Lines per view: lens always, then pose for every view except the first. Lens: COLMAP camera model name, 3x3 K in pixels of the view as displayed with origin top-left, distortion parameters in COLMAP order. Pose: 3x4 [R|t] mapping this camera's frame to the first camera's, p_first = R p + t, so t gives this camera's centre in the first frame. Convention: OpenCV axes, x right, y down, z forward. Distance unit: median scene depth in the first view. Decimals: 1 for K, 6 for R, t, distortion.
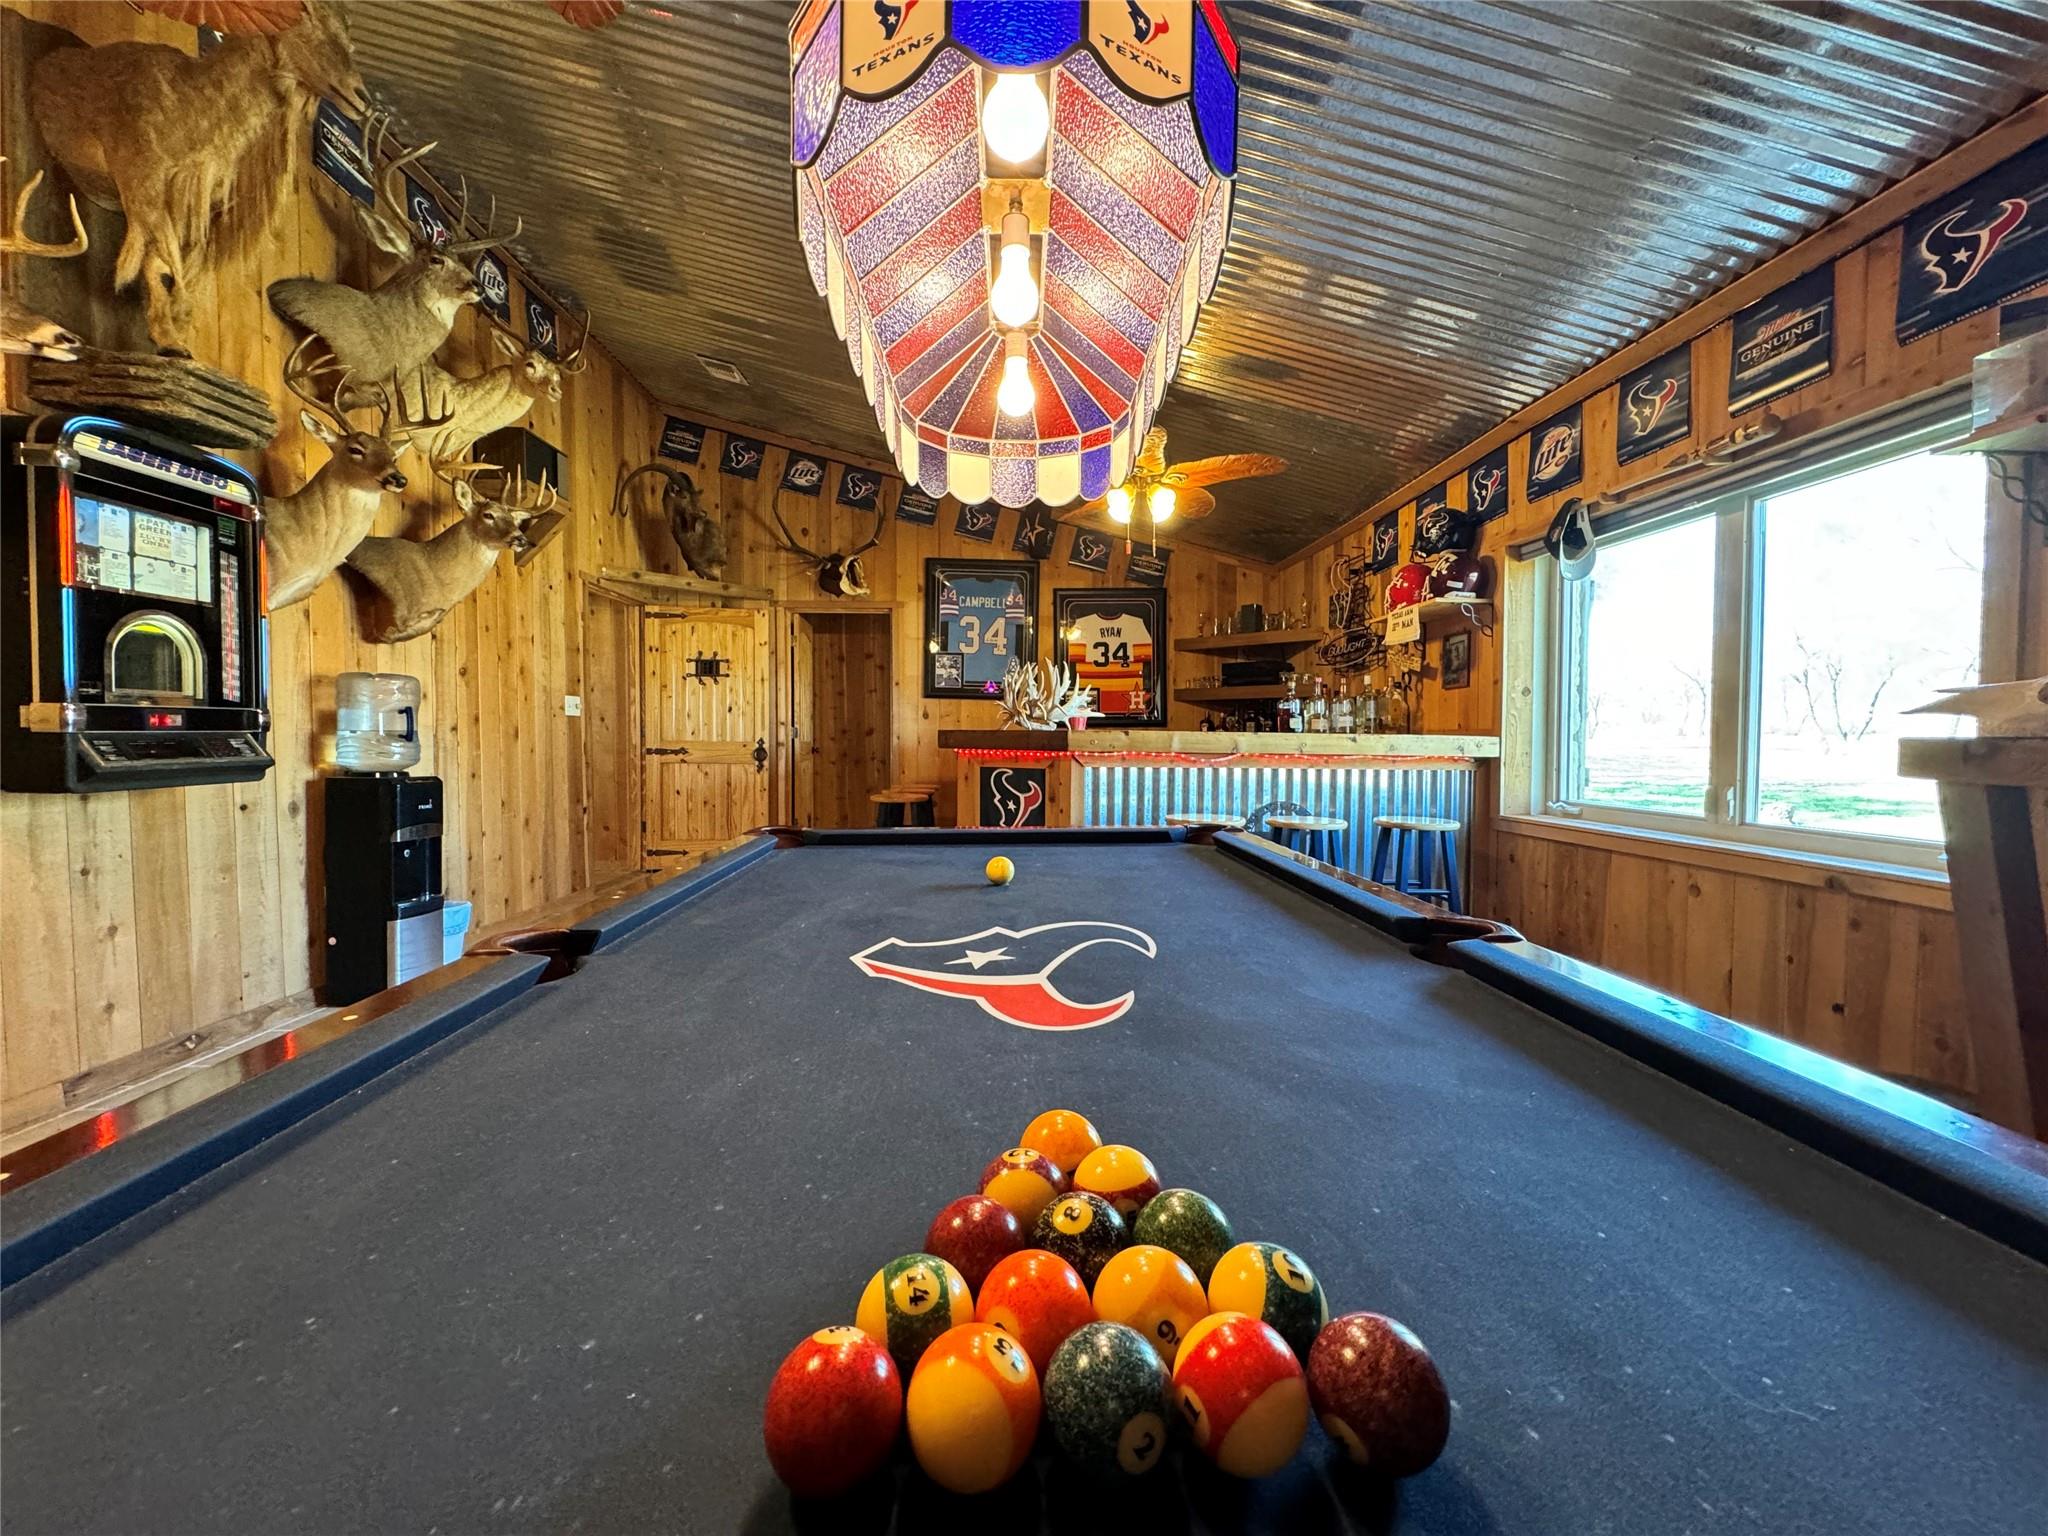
lens RADIAL K [[818.1, 0, 1024.8], [0, 818.1, 764.3], [0, 0, 1]] dist [0.000389, -0.000161]
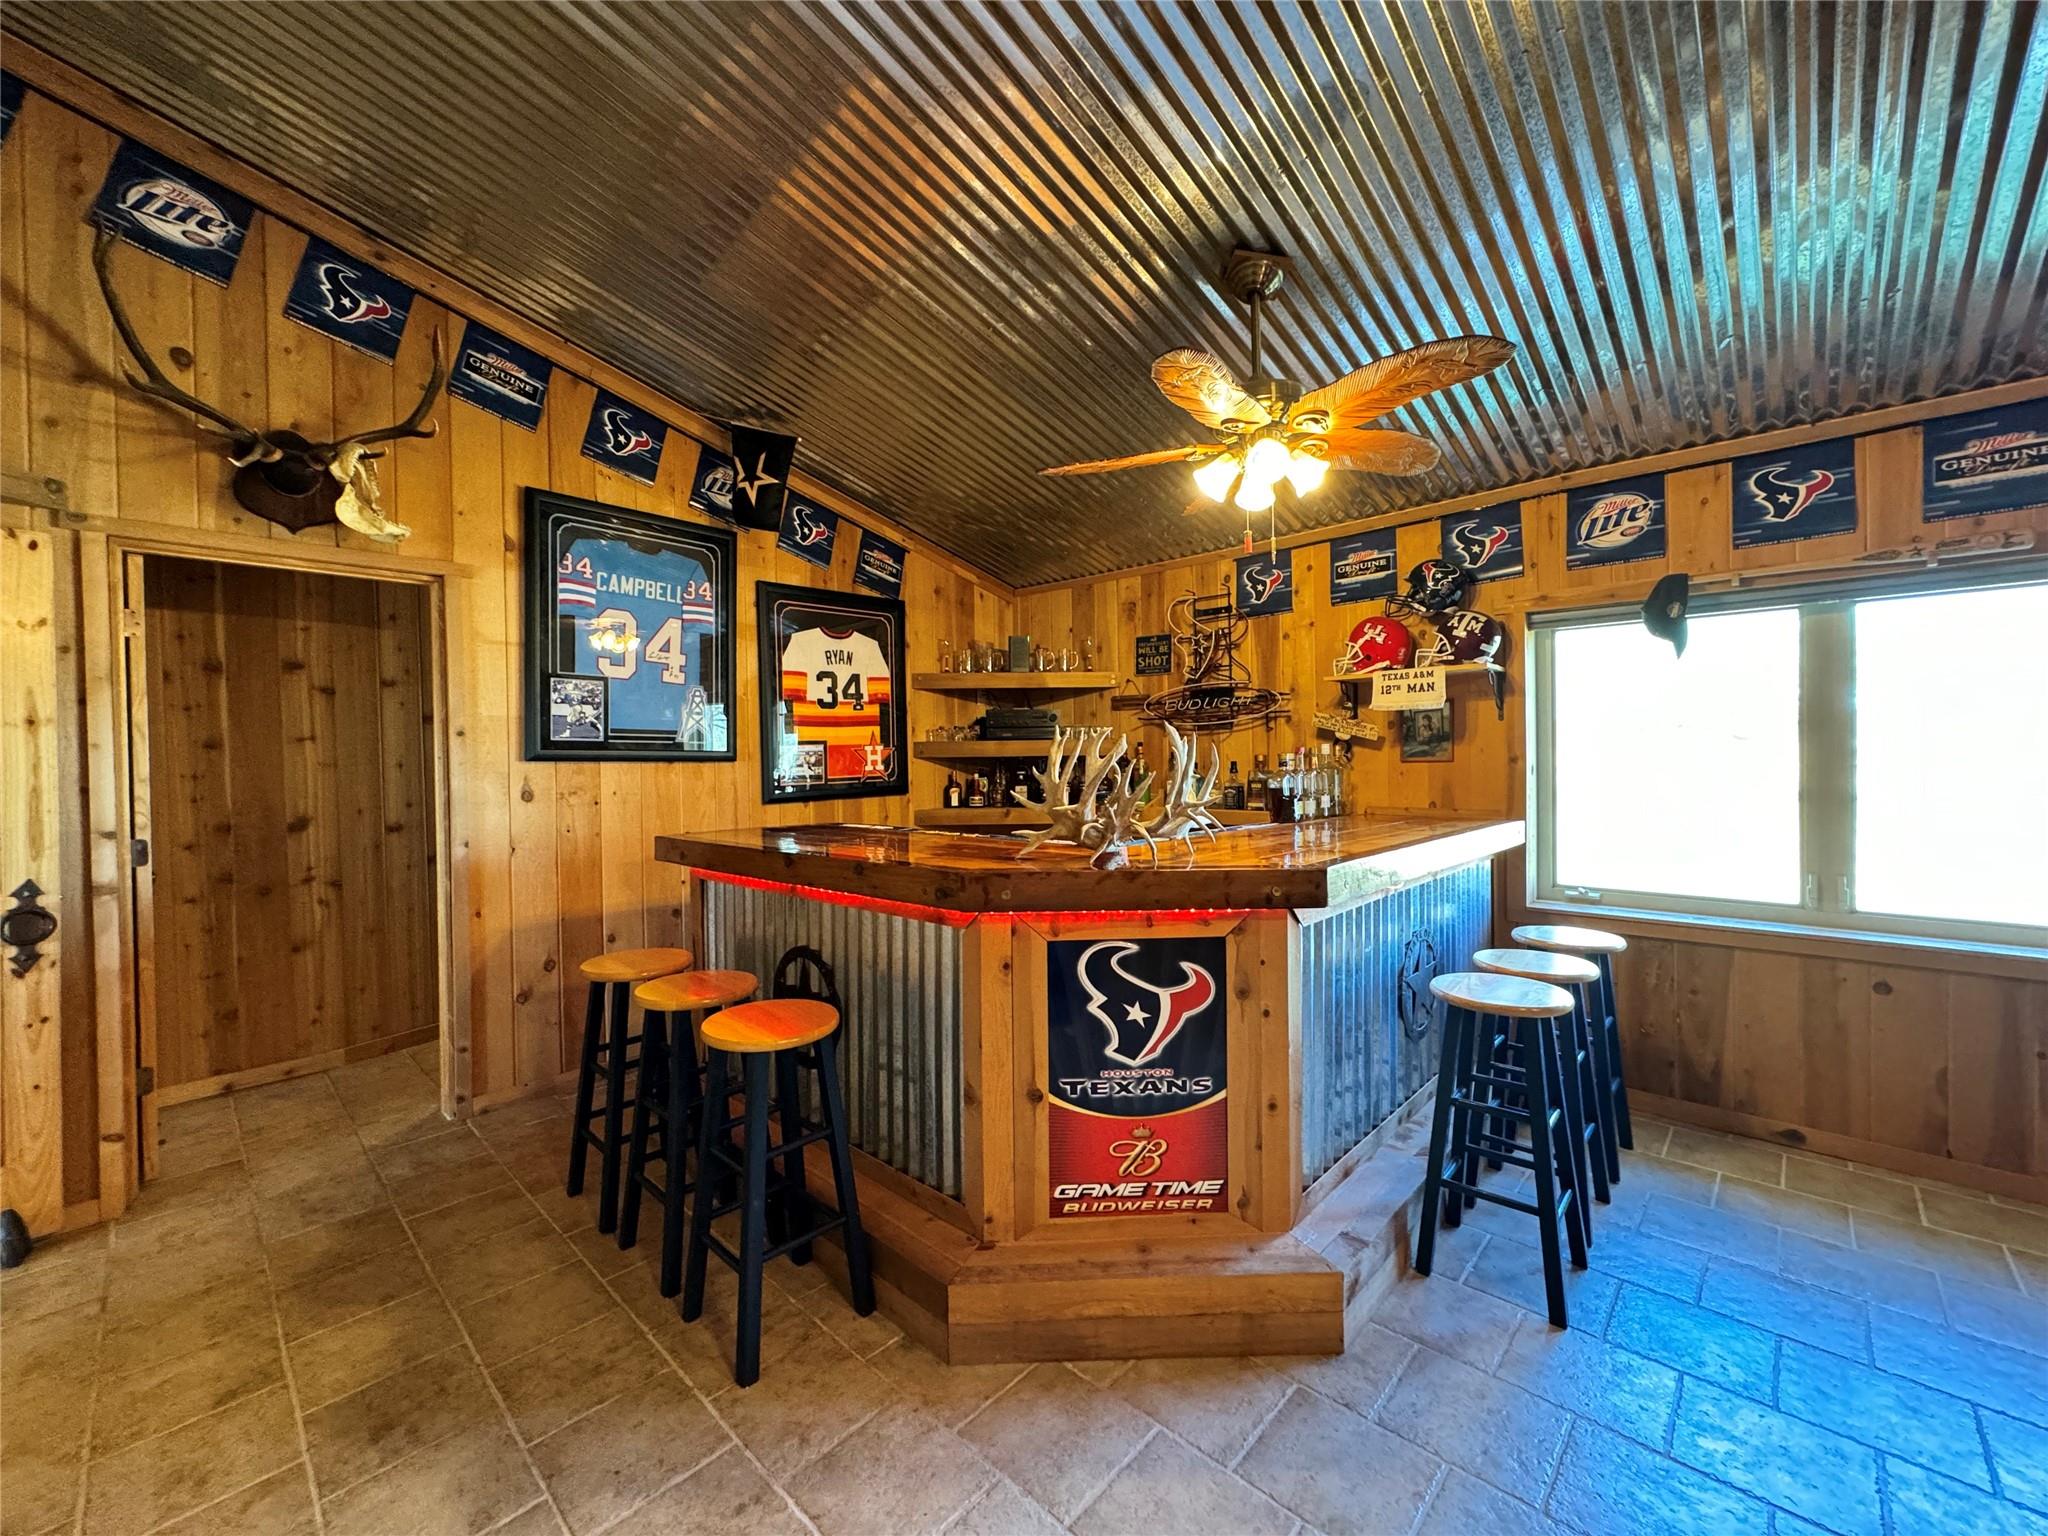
lens RADIAL K [[818.1, 0, 1024.8], [0, 818.1, 764.3], [0, 0, 1]] dist [0.000389, -0.000161]
pose [[0.713371, -0.021816, 0.700447, -0.259524], [0.039167, 0.999194, -0.008769, -0.063391], [-0.699691, 0.033690, 0.713650, 0.426689]]
